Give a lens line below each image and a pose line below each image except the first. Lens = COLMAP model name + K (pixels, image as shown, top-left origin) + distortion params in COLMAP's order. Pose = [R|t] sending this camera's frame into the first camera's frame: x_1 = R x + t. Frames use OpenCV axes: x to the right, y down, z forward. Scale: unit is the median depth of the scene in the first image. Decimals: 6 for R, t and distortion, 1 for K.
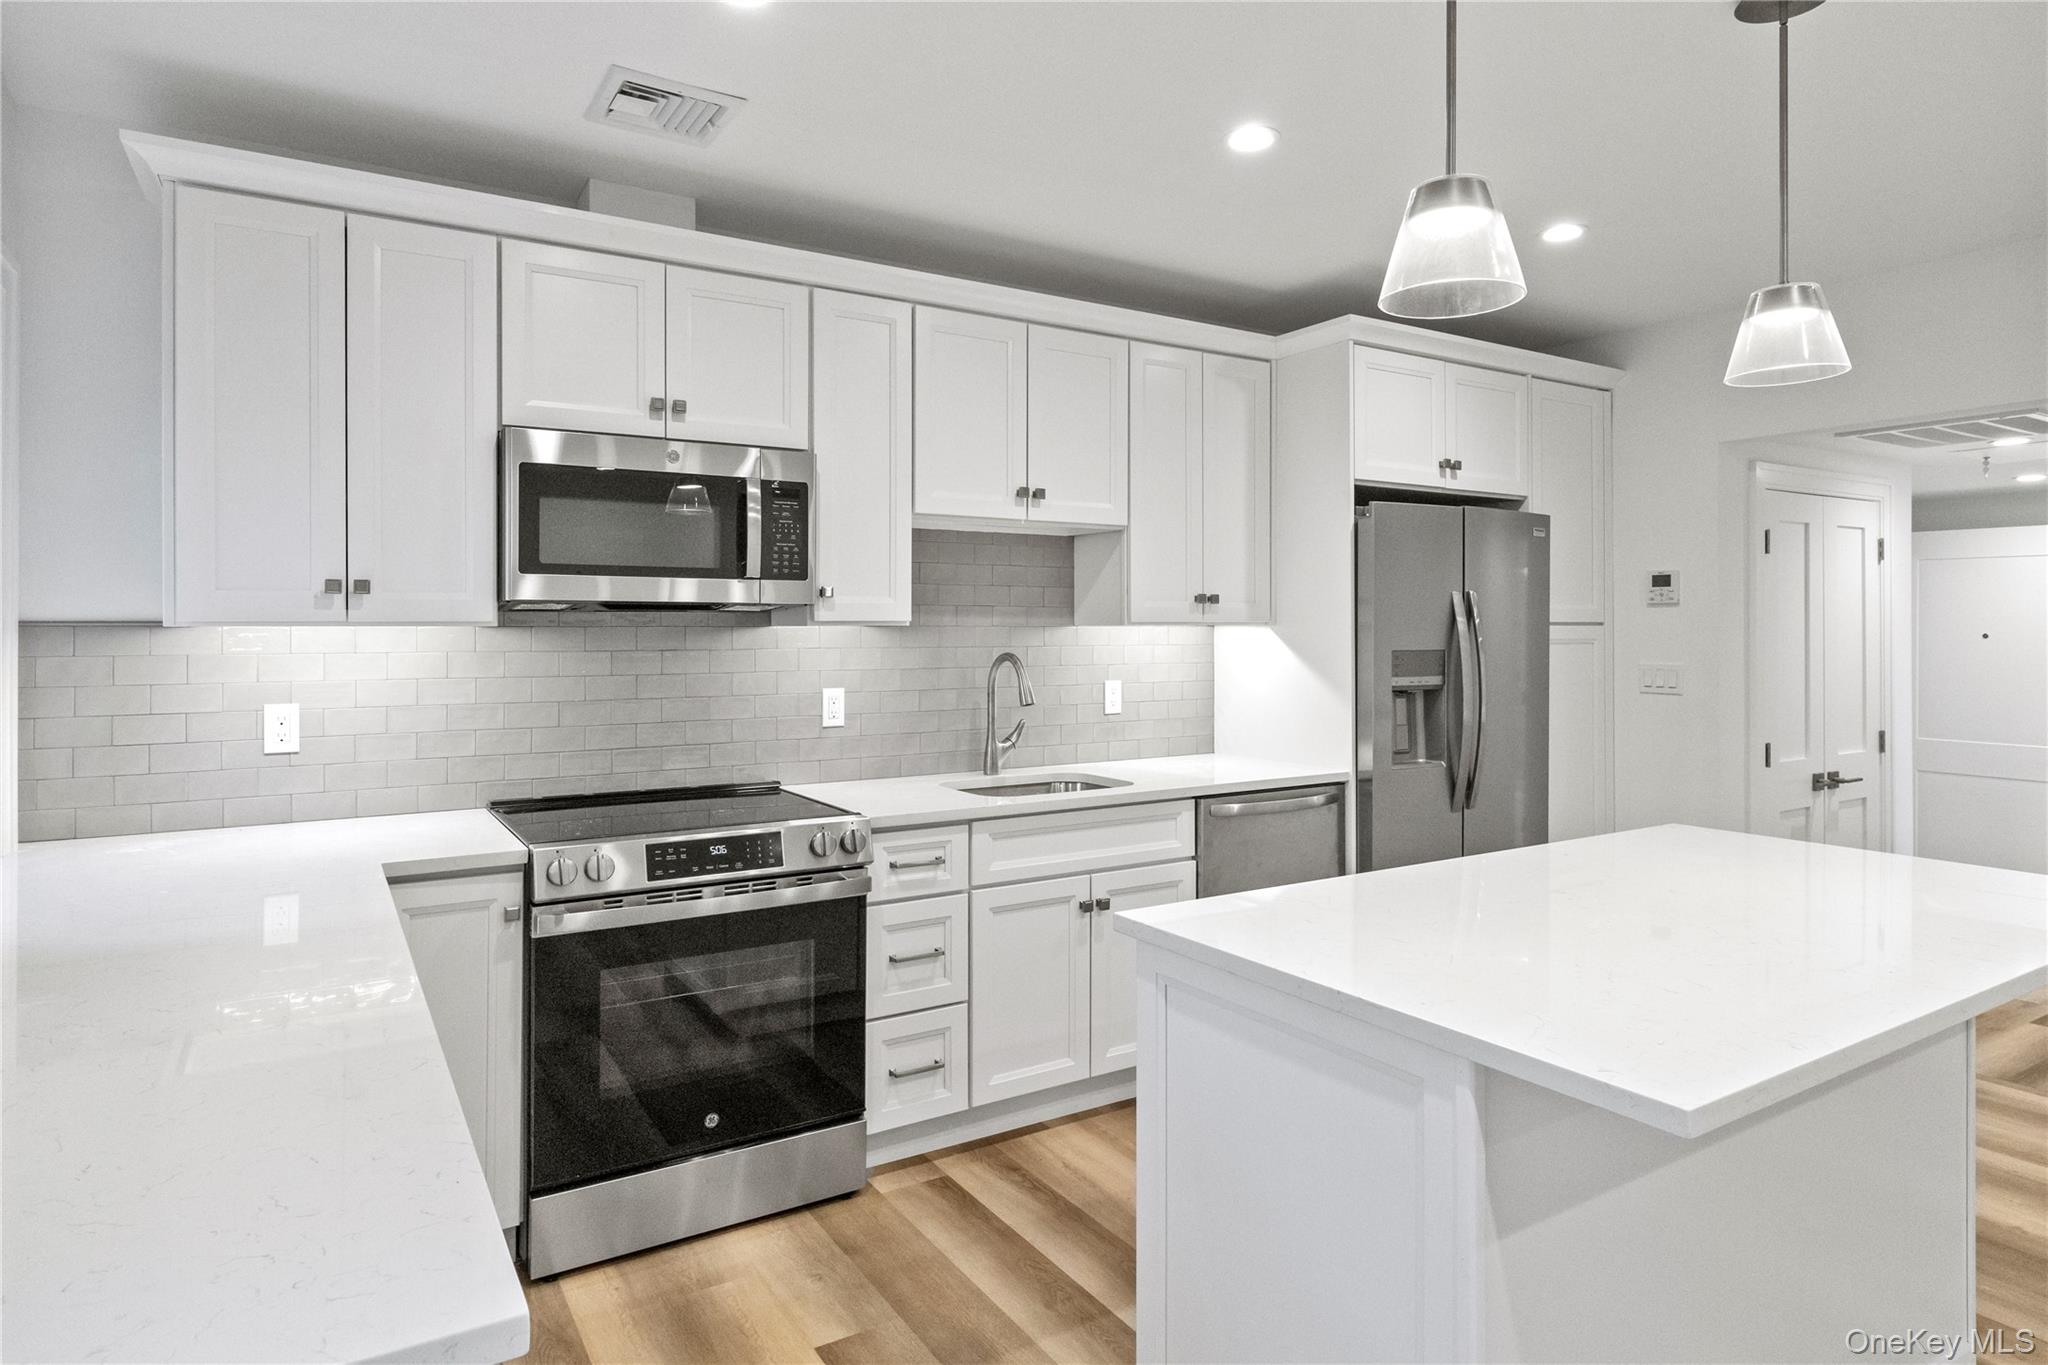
lens RADIAL K [[1162.3, 0, 1020.3], [0, 1162.3, 627.1], [0, 0, 1]] dist [0.002381, 0.000657]
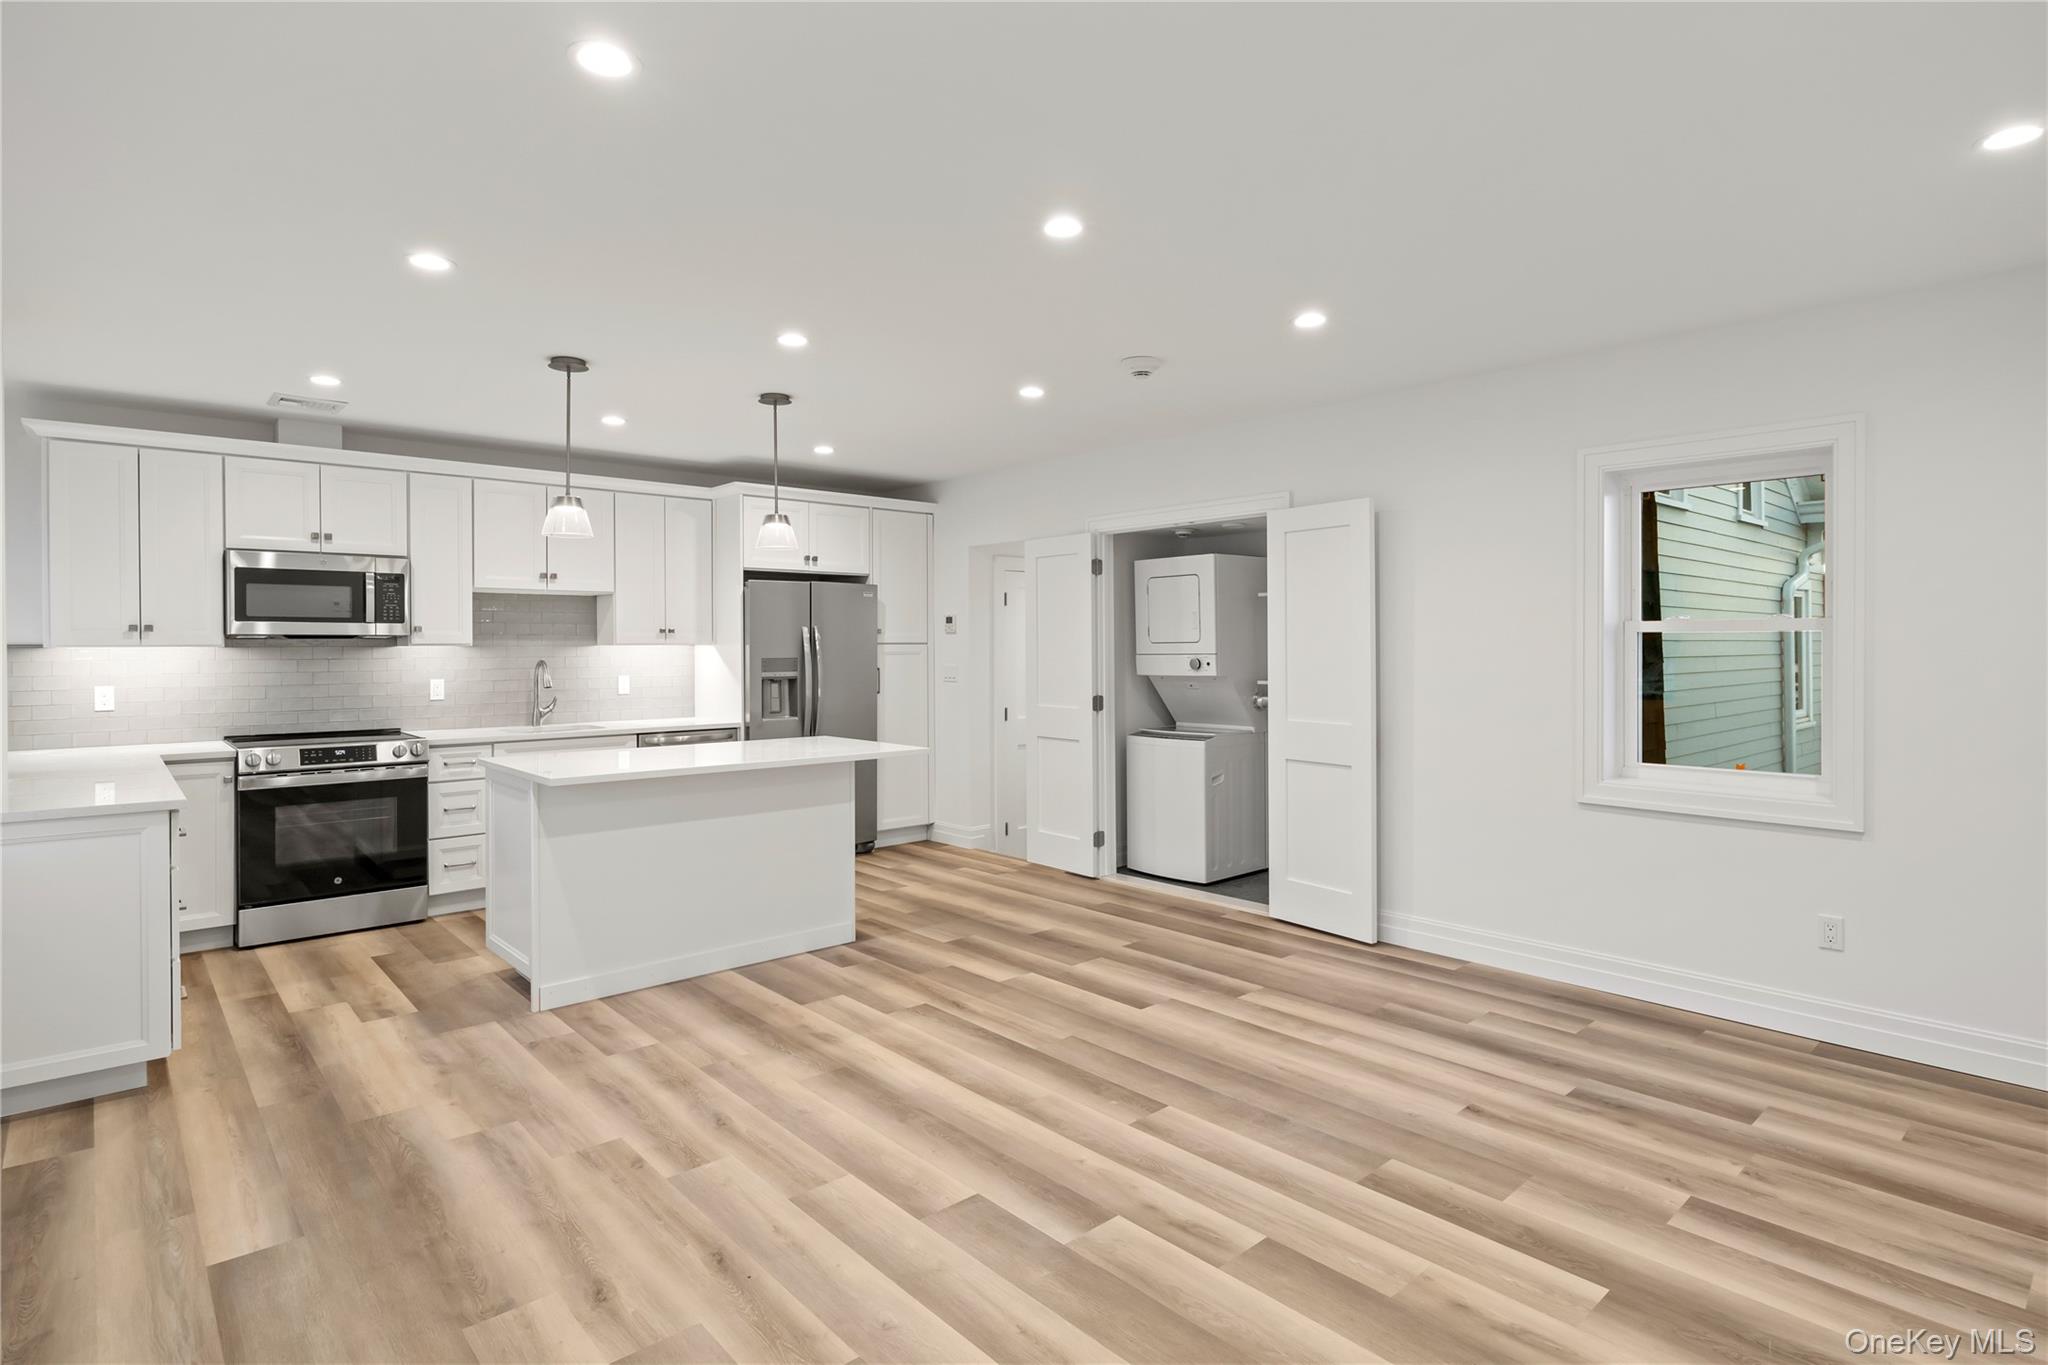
lens RADIAL K [[1050.2, 0, 1030.2], [0, 1050.2, 652.9], [0, 0, 1]] dist [-0.000787, 0.000086]
pose [[0.984745, -0.002918, 0.173980, 0.571194], [0.001345, 0.999957, 0.009158, -0.004598], [-0.173999, -0.008784, 0.984707, -0.972662]]
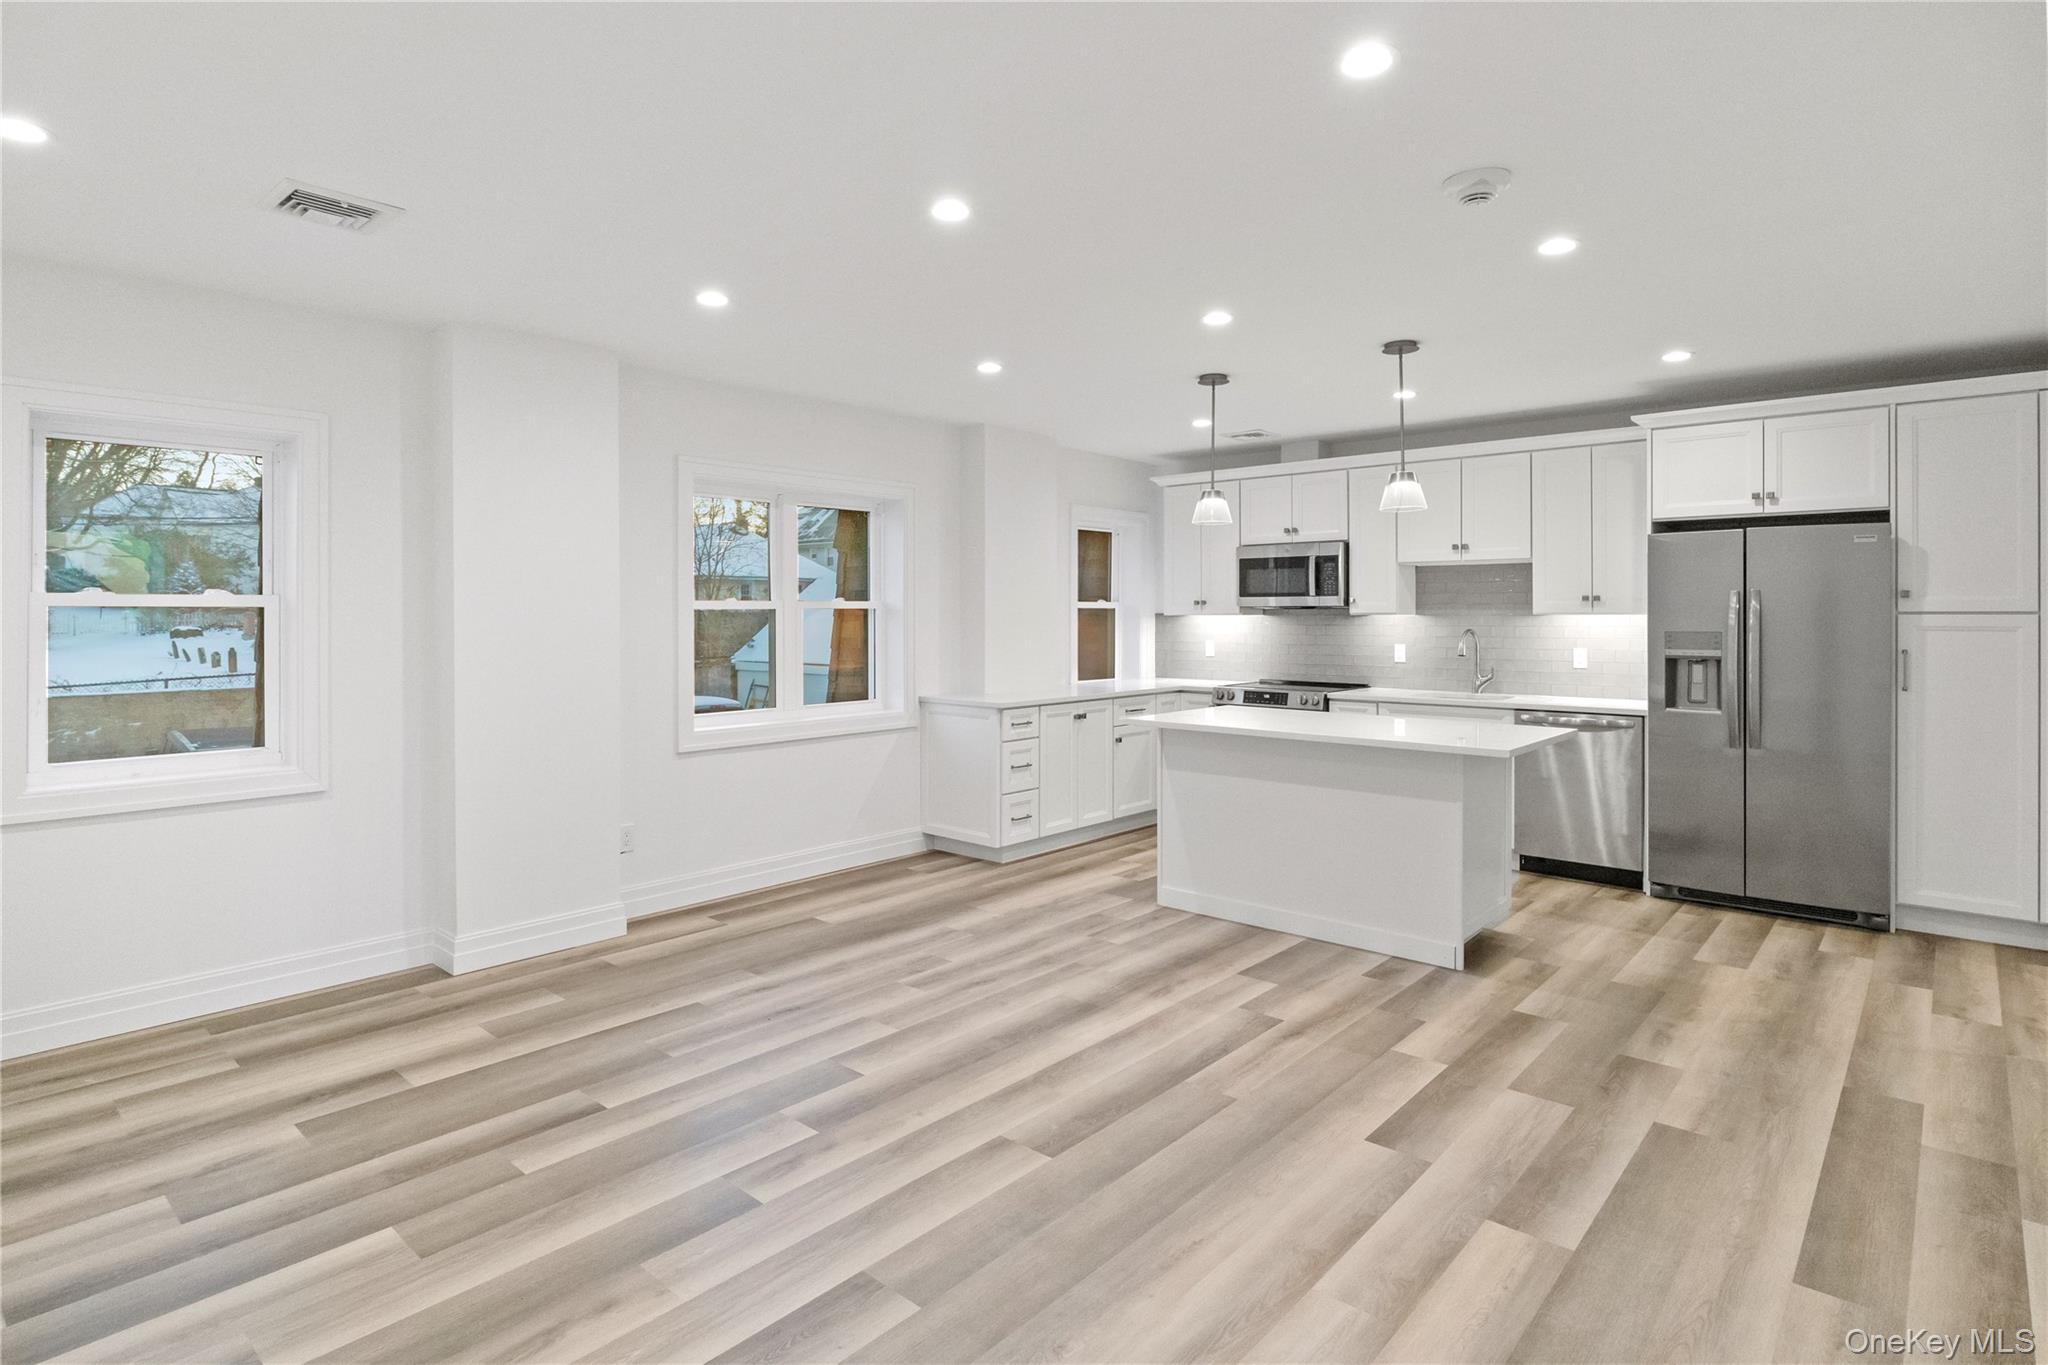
lens RADIAL K [[1052.5, 0, 1024.9], [0, 1052.5, 613.7], [0, 0, 1]] dist [-0.002039, 0.000286]
pose [[0.284608, -0.000255, -0.958644, 1.753228], [0.001567, 0.999999, 0.000199, -0.005003], [0.958643, -0.001559, 0.284608, -0.235166]]
